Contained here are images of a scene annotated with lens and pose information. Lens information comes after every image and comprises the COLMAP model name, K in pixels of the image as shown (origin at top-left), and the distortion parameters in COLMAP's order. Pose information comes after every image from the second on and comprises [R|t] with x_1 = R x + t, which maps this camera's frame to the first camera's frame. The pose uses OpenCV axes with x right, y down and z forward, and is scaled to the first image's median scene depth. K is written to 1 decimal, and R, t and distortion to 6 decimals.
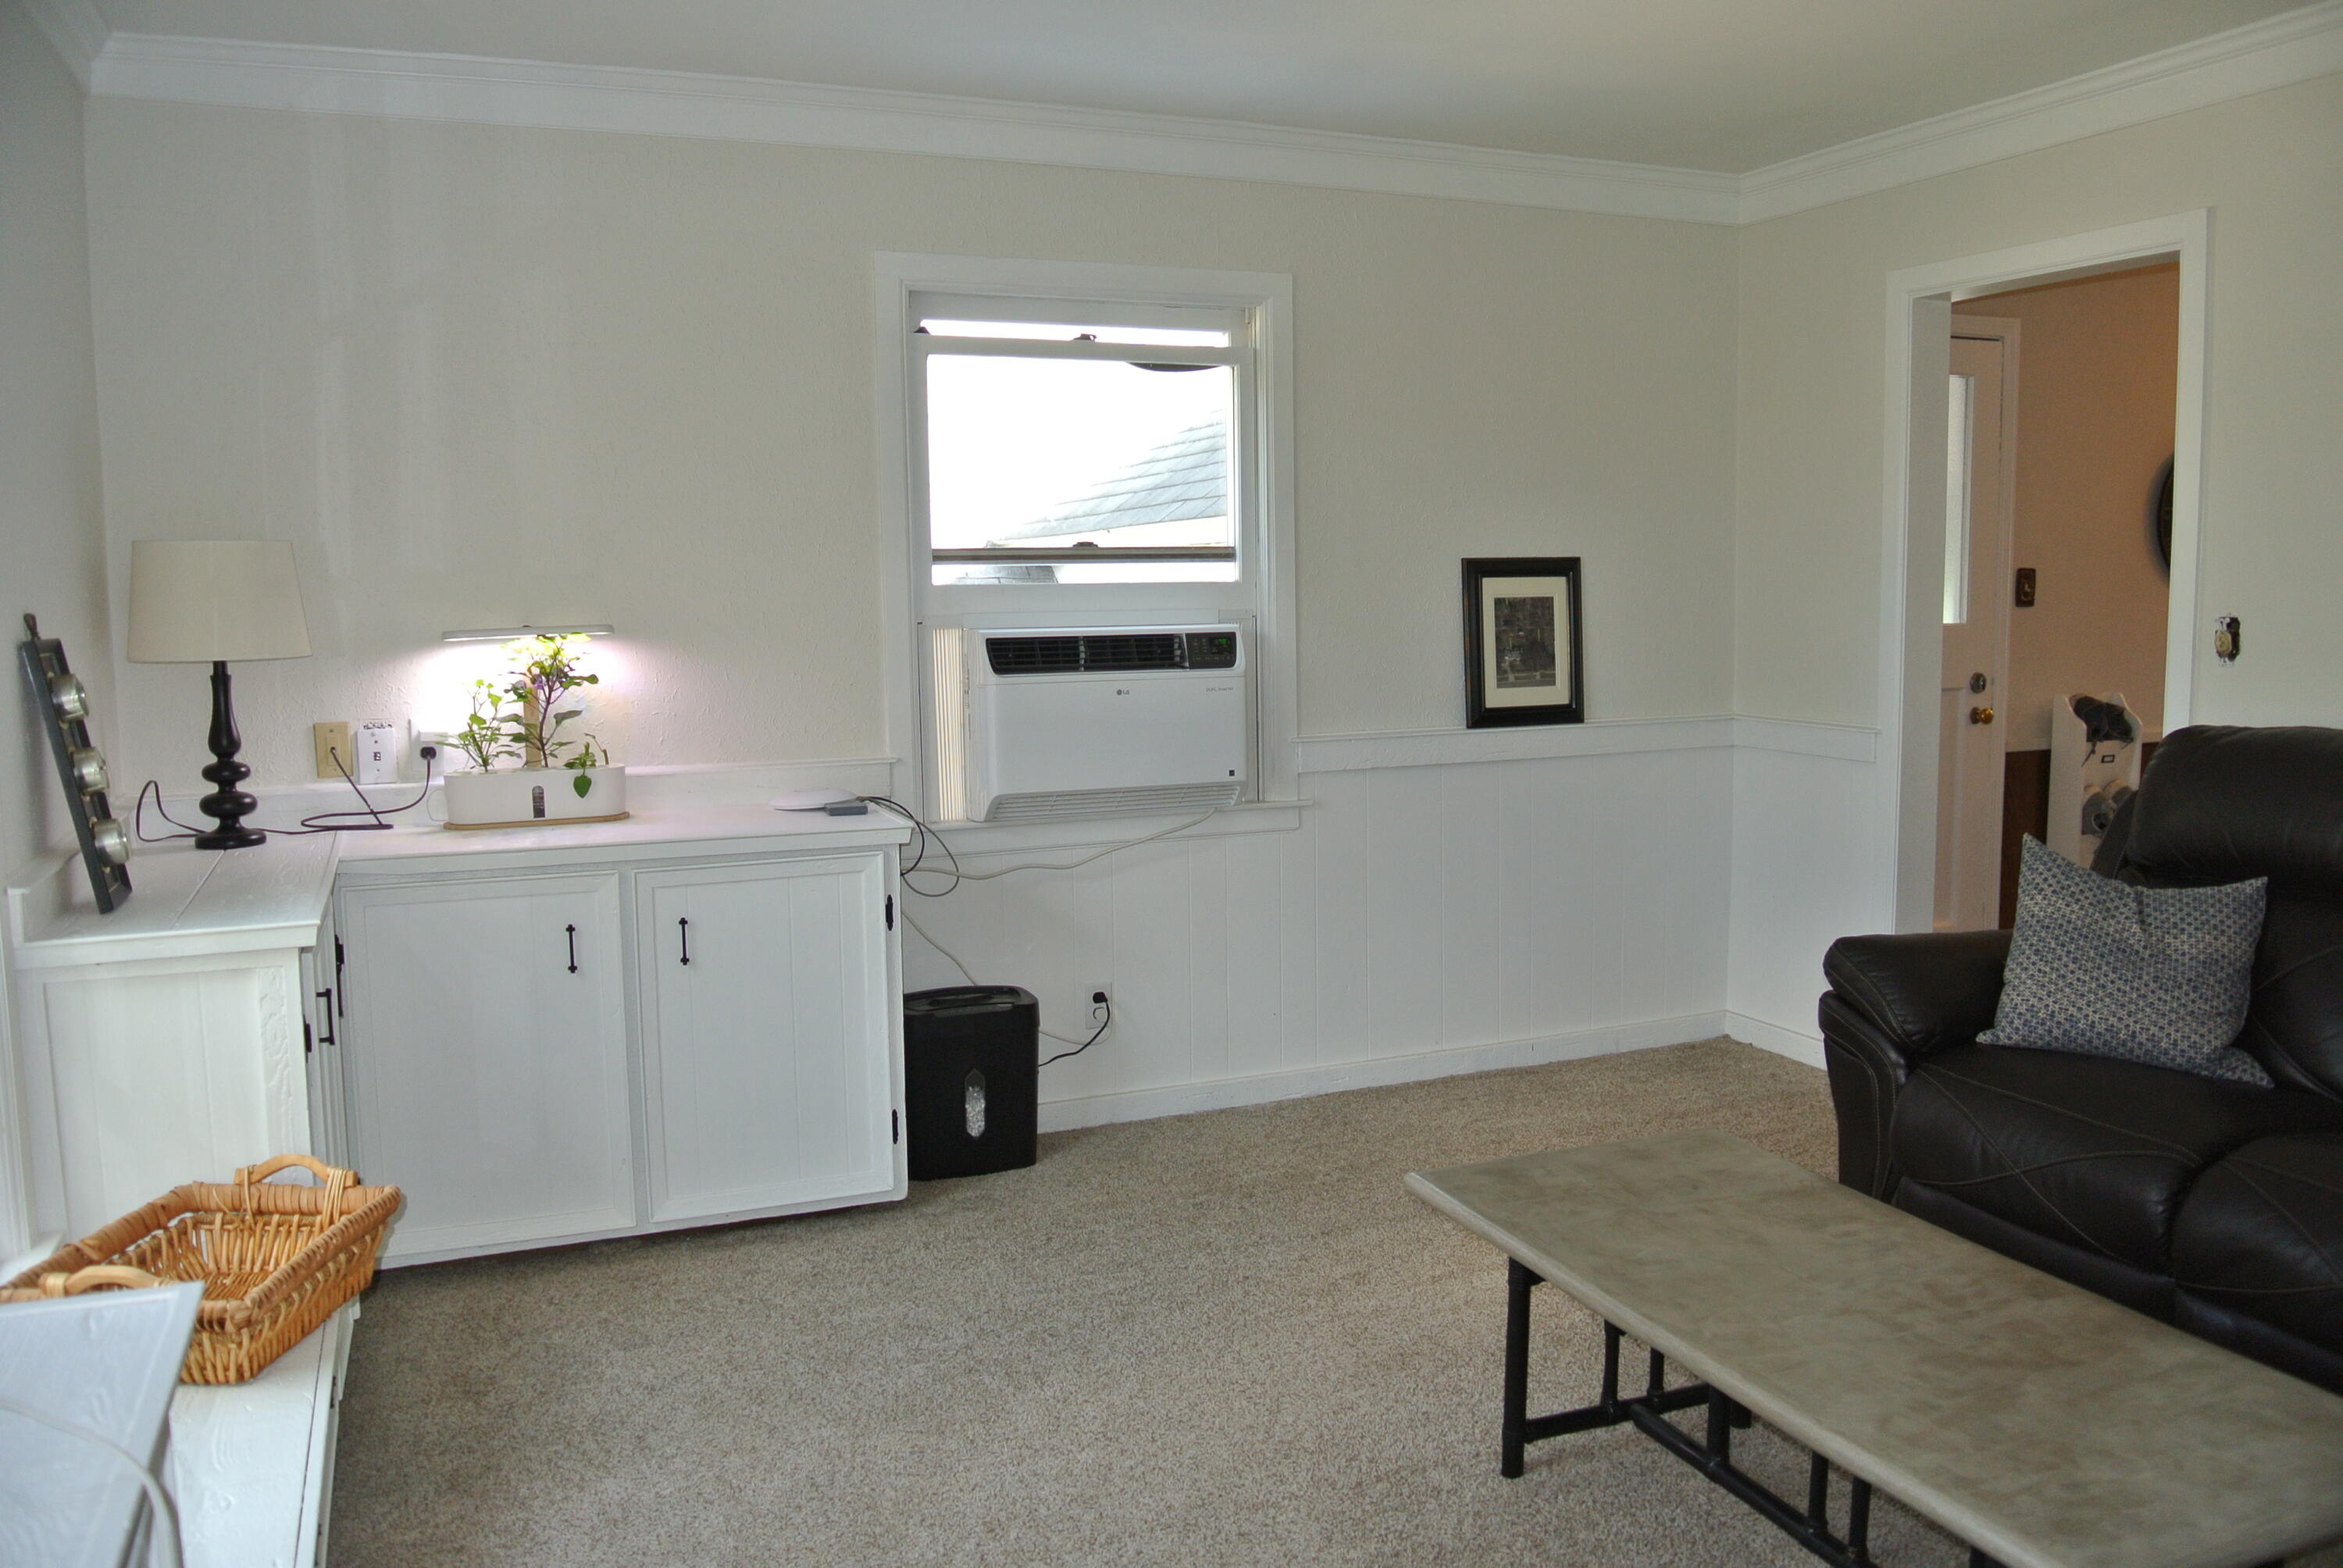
lens RADIAL K [[1800.0, 0, 1228.1], [0, 1800.0, 782.5], [0, 0, 1]] dist [0.006891, 0.000944]
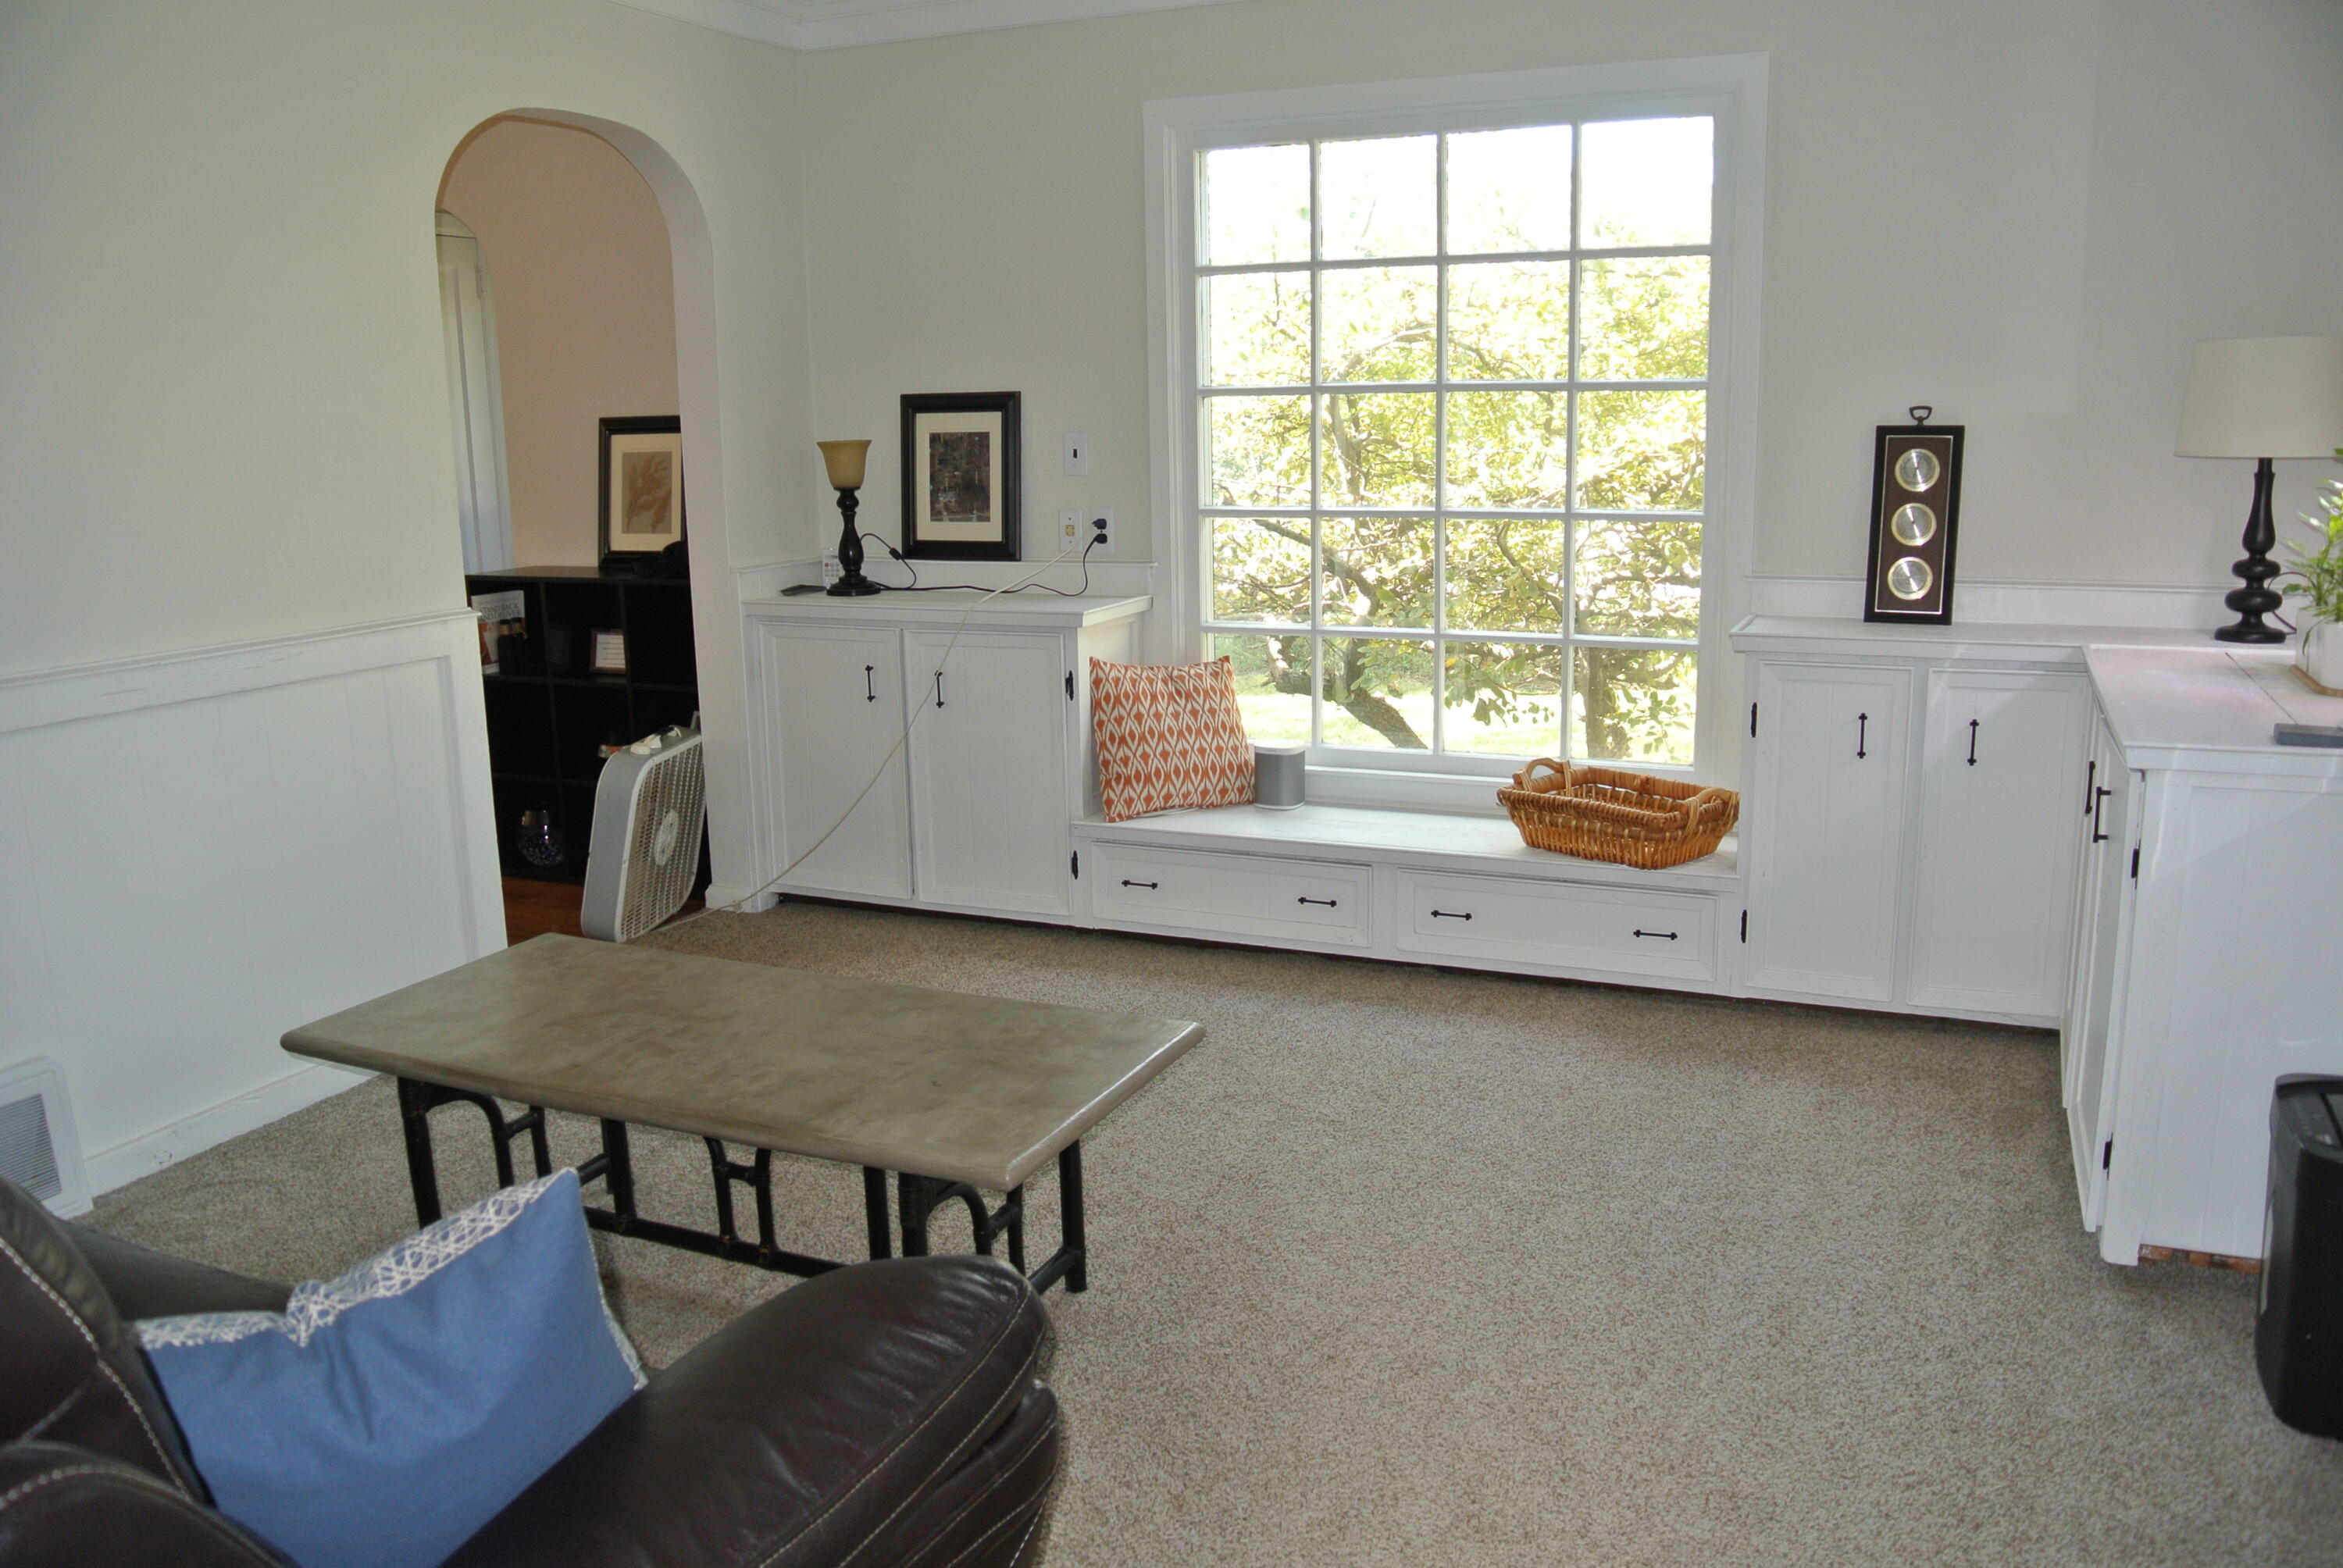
lens RADIAL K [[1800.0, 0, 1228.1], [0, 1800.0, 782.5], [0, 0, 1]] dist [0.006891, 0.000944]
pose [[-0.726147, 0.159287, -0.668834, 0.802385], [-0.047954, 0.958690, 0.280381, -0.205108], [0.685866, 0.235671, -0.688511, 1.839289]]
